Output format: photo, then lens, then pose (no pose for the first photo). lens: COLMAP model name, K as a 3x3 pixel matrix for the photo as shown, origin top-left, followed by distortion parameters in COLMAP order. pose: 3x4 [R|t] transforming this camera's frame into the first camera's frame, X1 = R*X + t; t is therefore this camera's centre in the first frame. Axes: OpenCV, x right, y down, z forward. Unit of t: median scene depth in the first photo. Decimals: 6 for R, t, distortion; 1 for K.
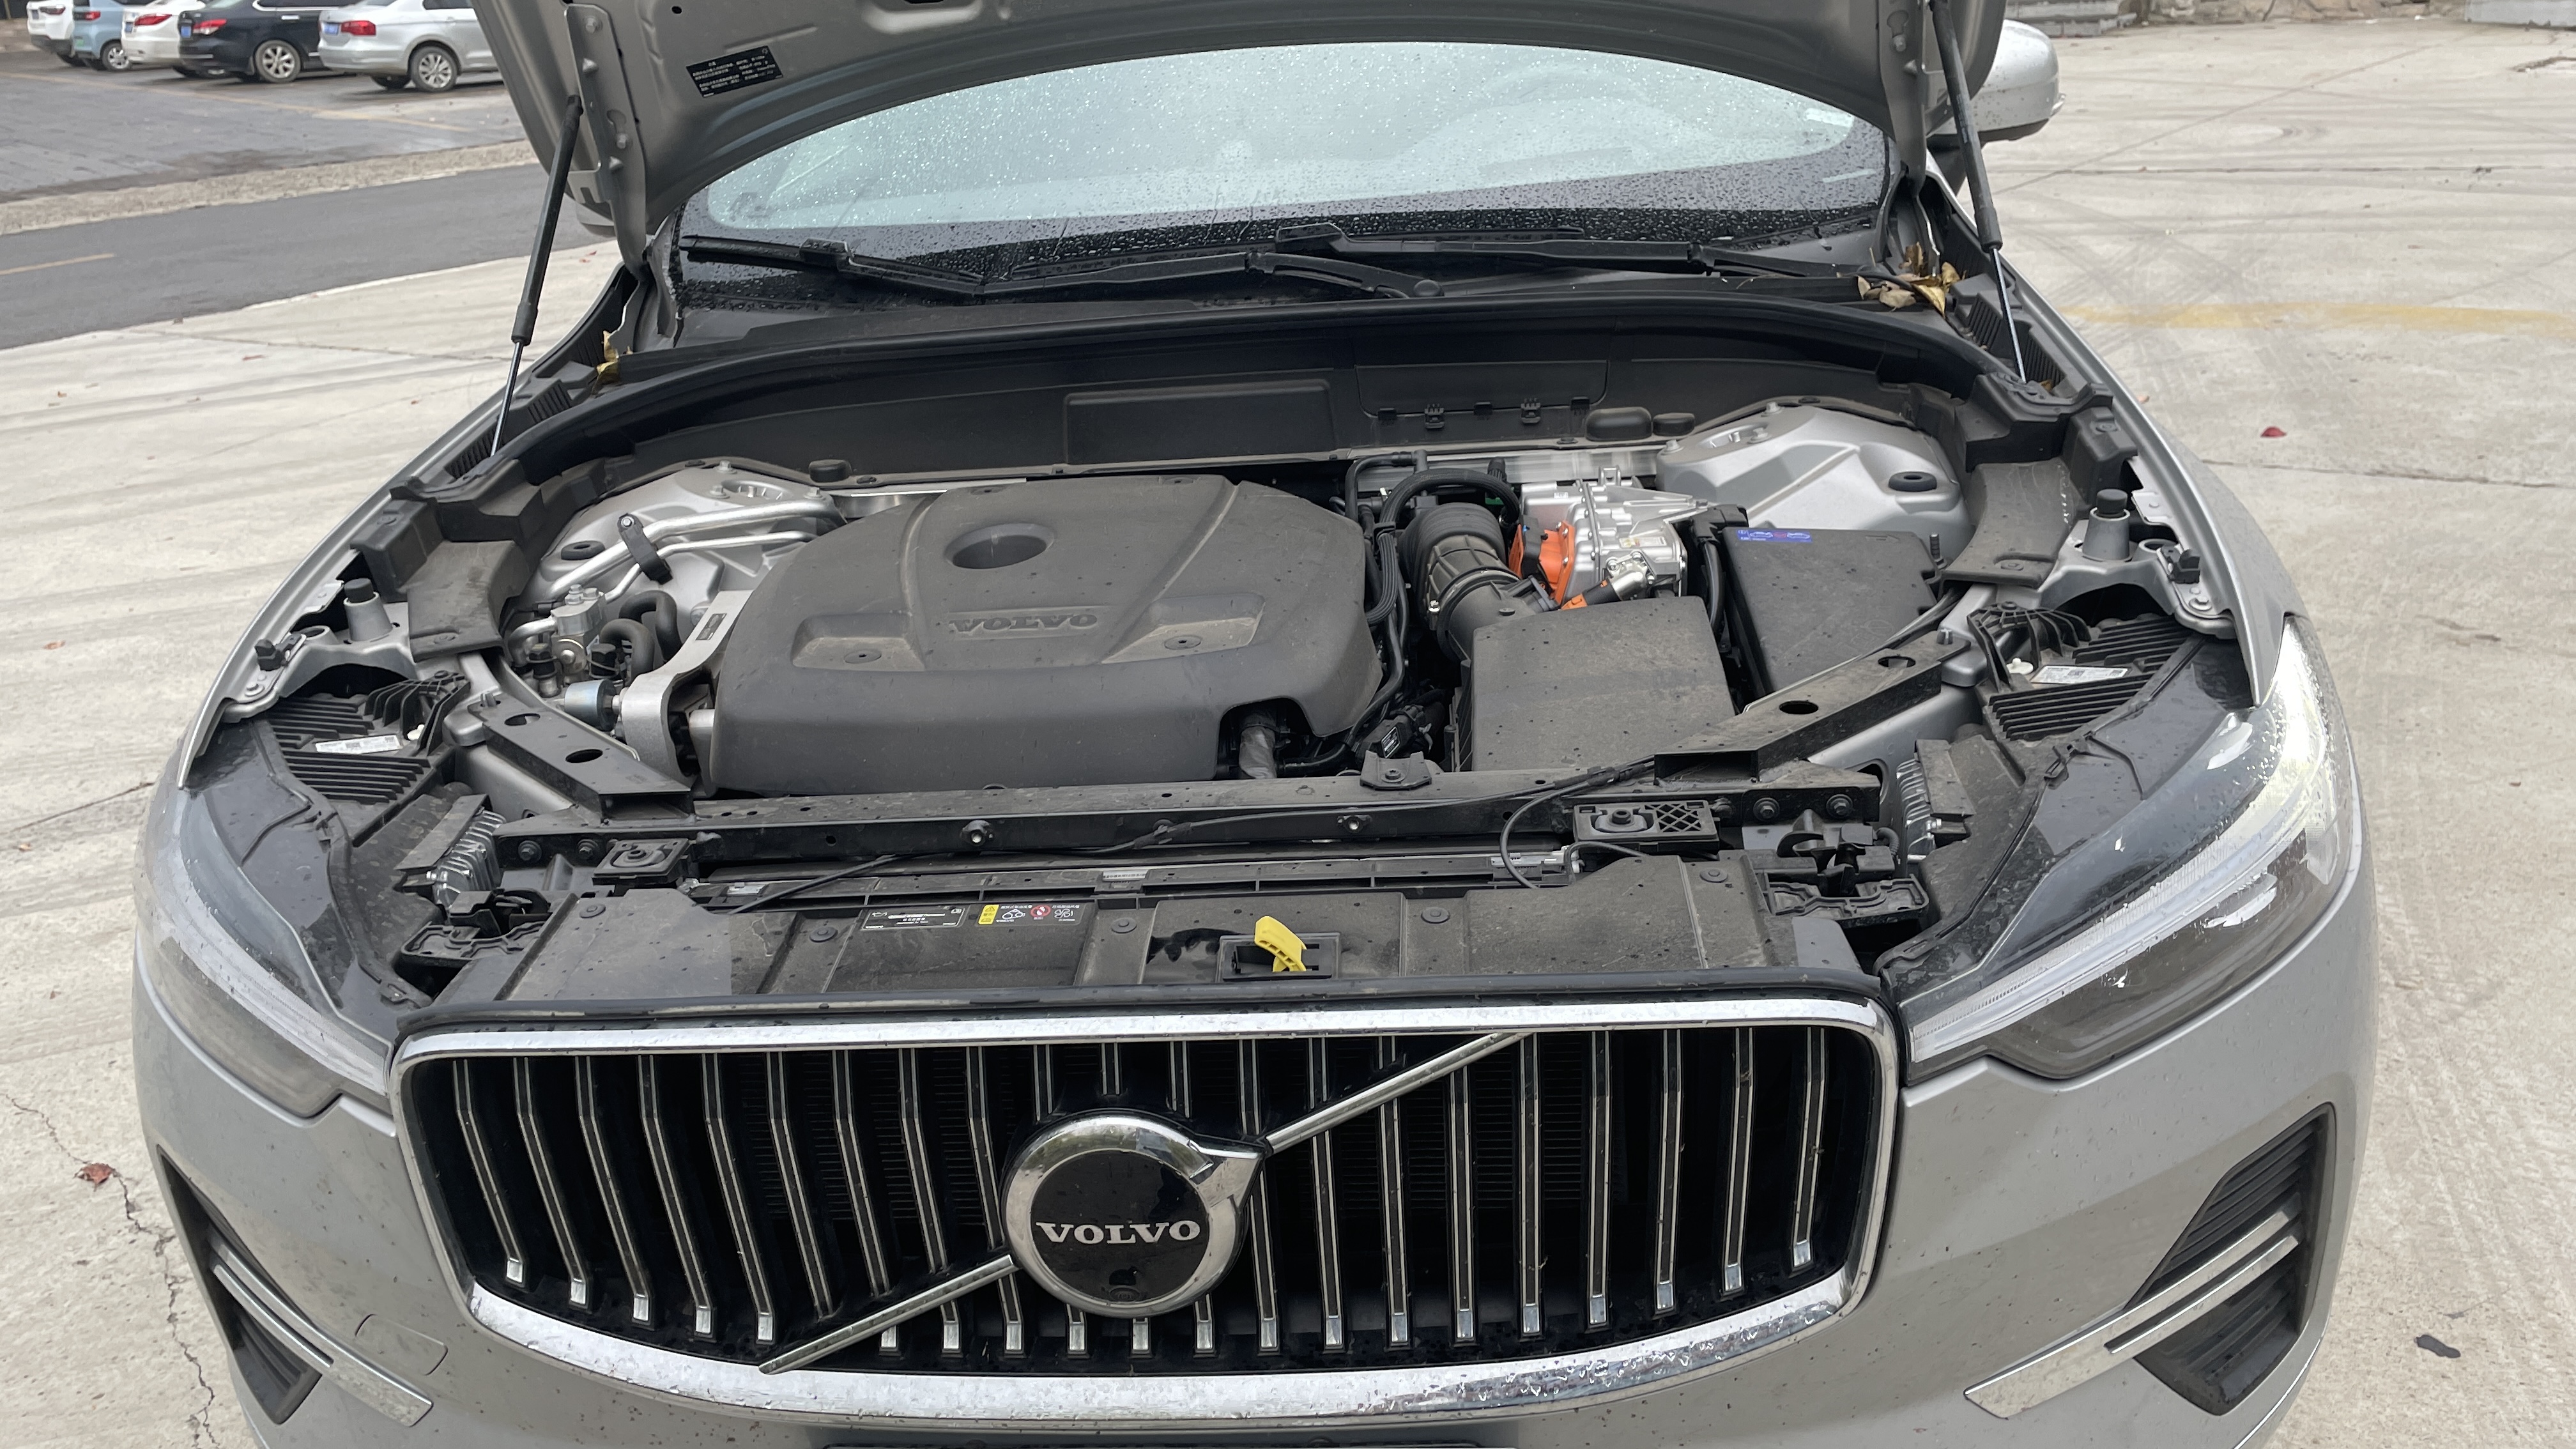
lens RADIAL K [[1974.8, 0, 1249.2], [0, 1974.8, 697.3], [0, 0, 1]] dist [0.091804, -0.124224]
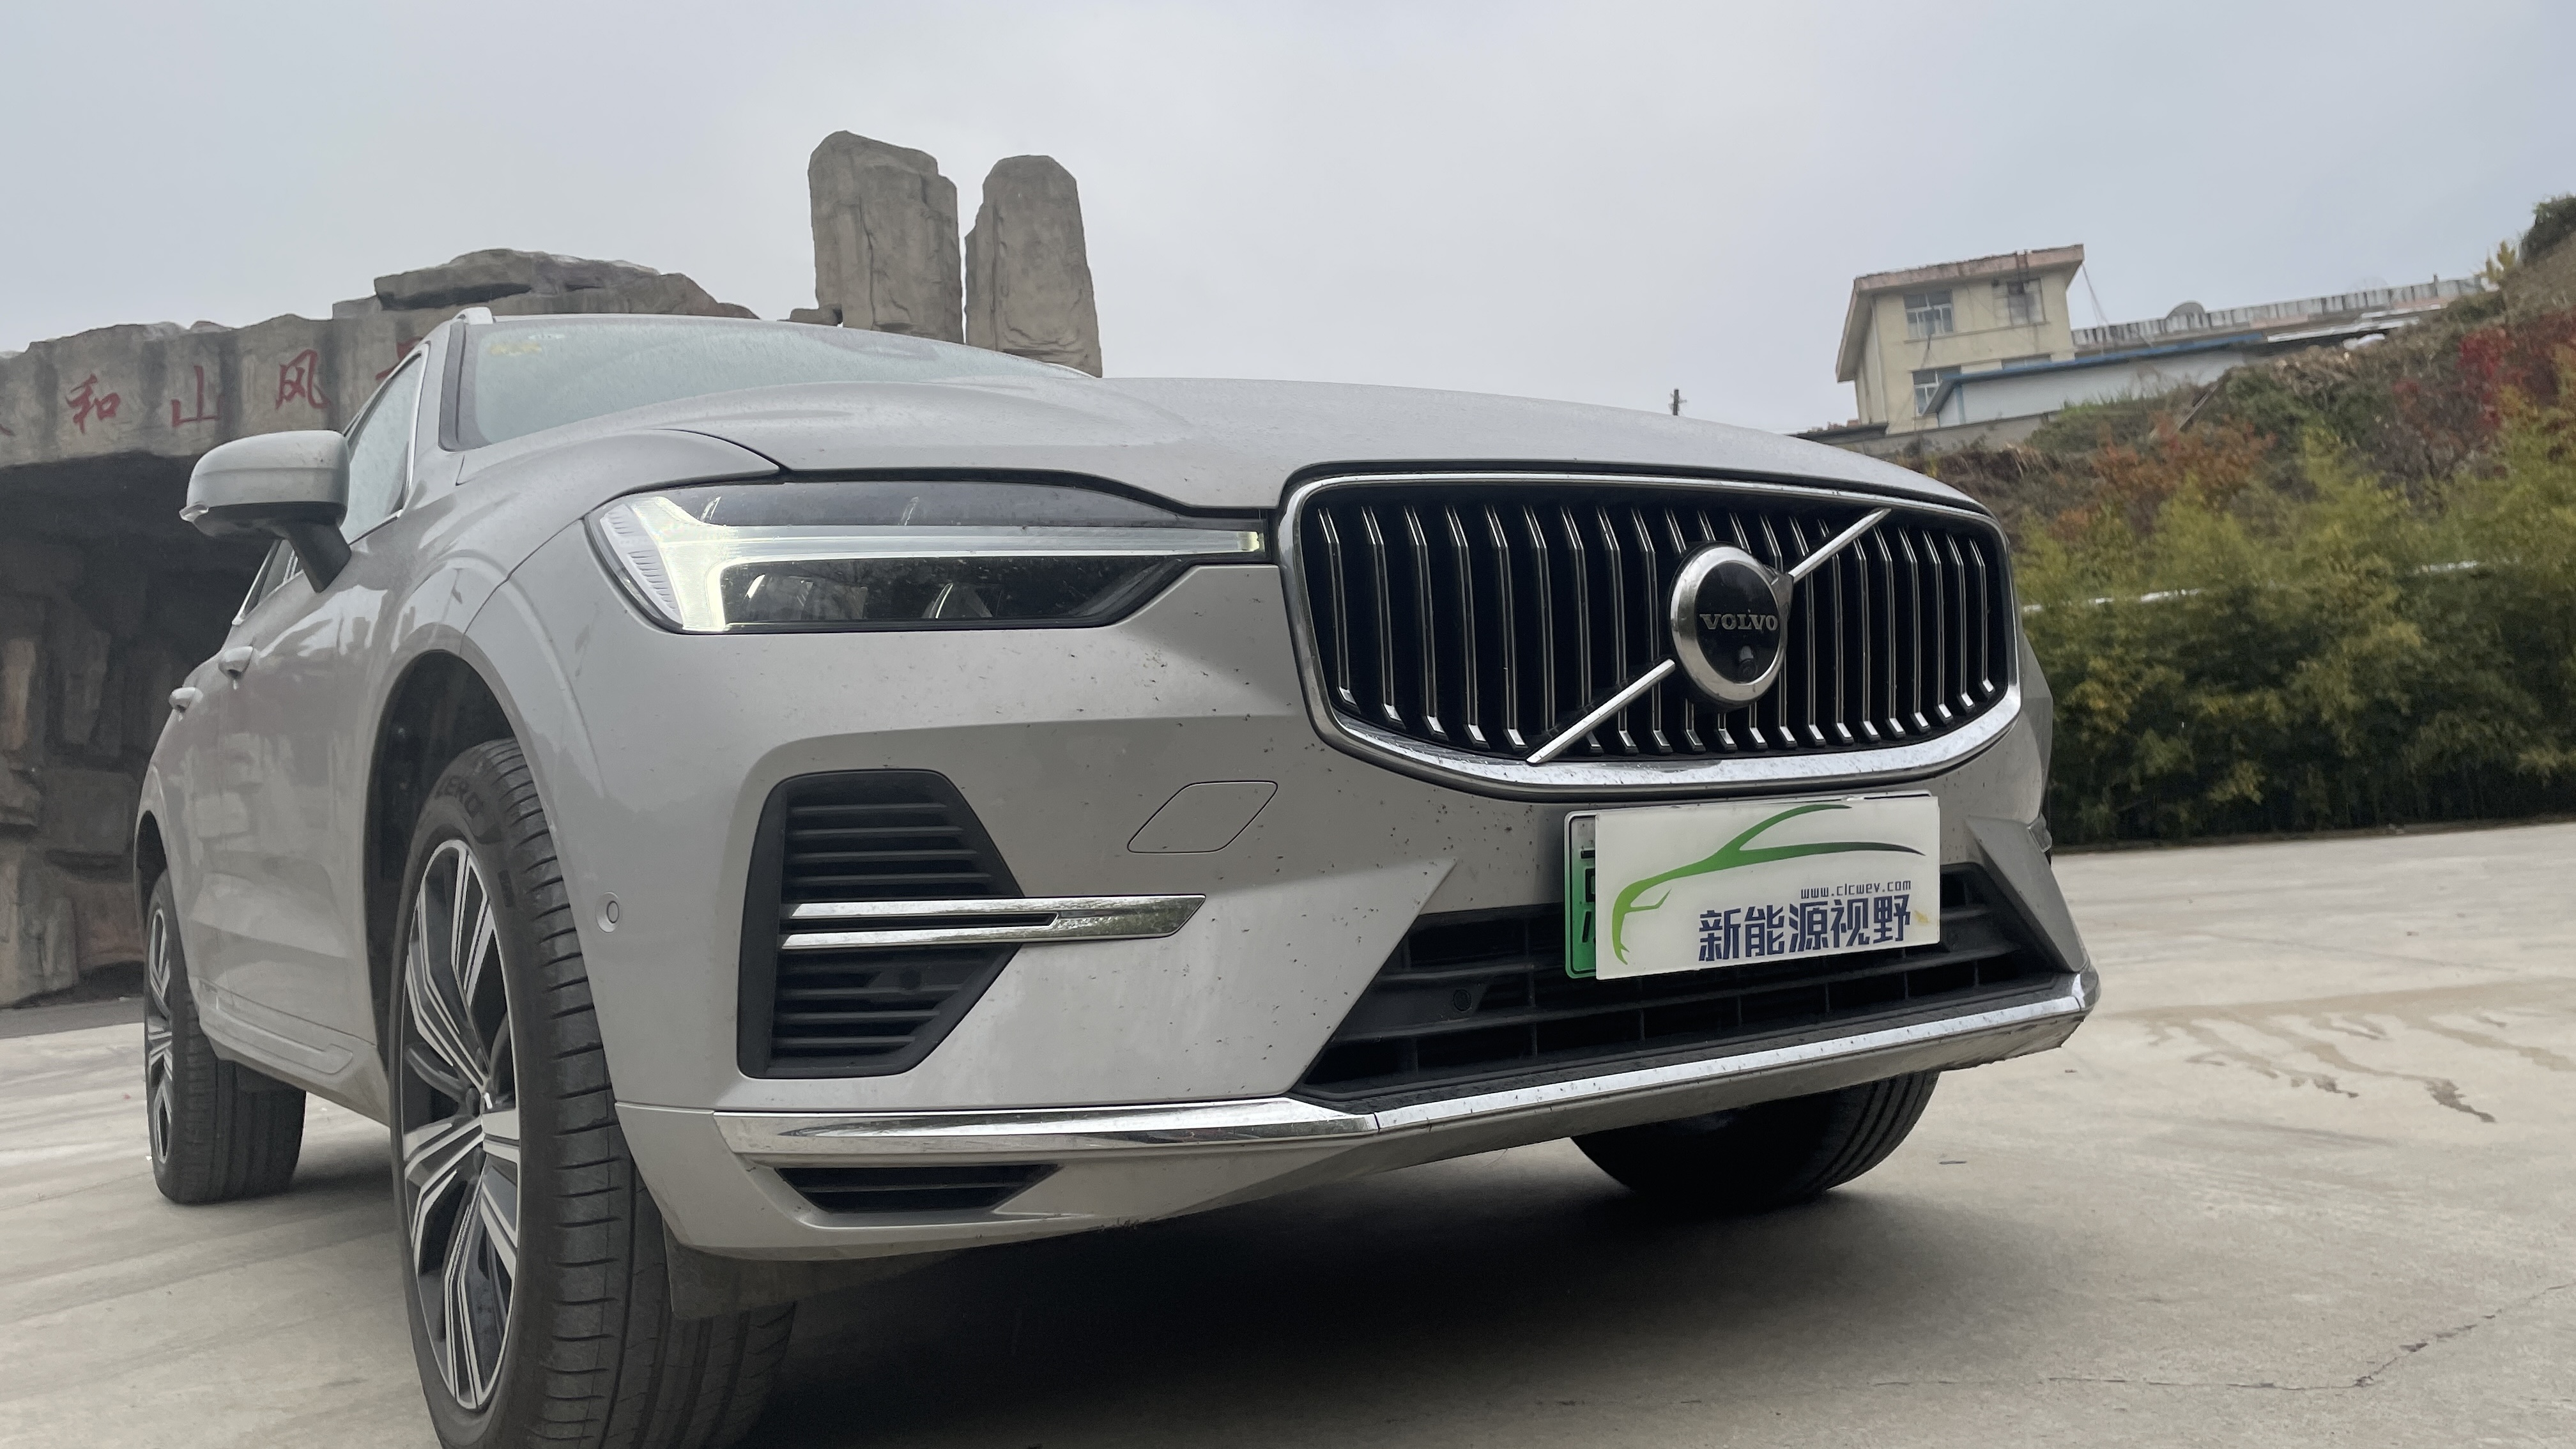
lens RADIAL K [[1974.8, 0, 1312.2], [0, 1974.8, 680.1], [0, 0, 1]] dist [0.091804, -0.124224]
pose [[0.769994, 0.080198, 0.632991, -1.042509], [0.243480, 0.880066, -0.407679, 0.694799], [-0.589769, 0.468031, 0.658118, 0.188319]]
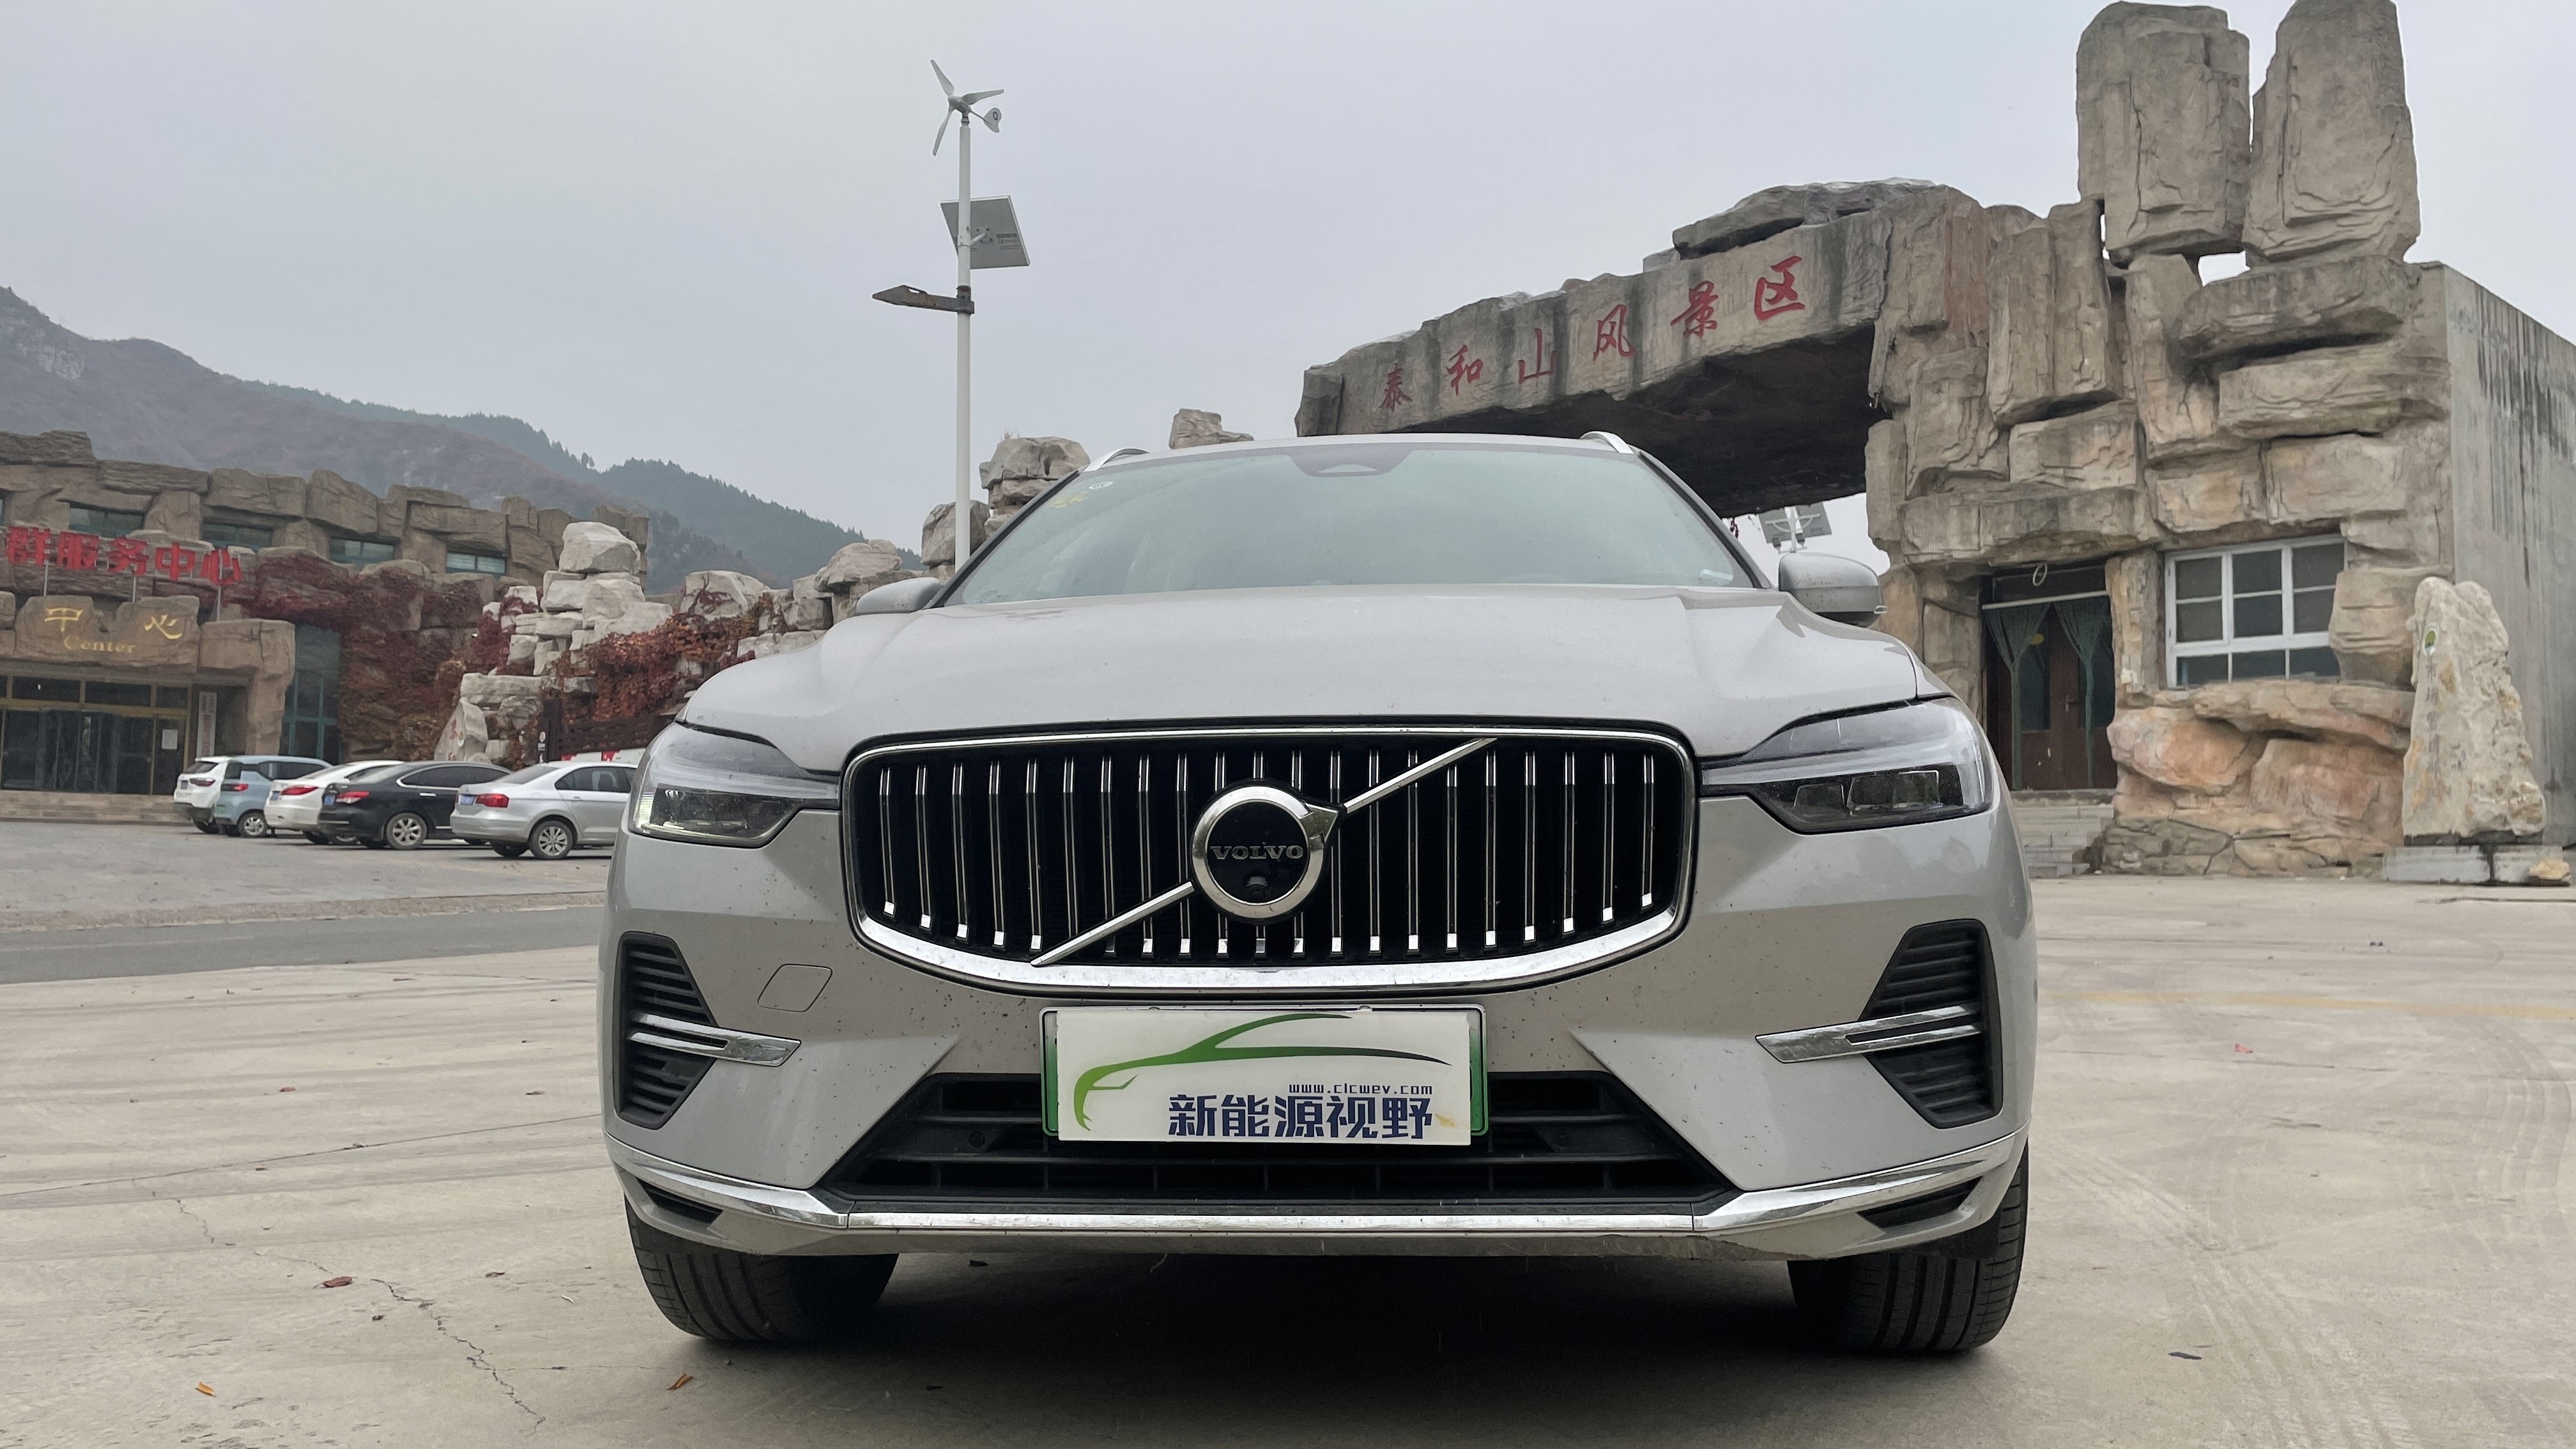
lens RADIAL K [[1974.8, 0, 1276.3], [0, 1974.8, 728.0], [0, 0, 1]] dist [0.091804, -0.124224]
pose [[0.997914, 0.063352, -0.012424, -0.027882], [-0.063045, 0.914856, -0.398828, 0.717718], [-0.013900, 0.398779, 0.916942, -0.539173]]
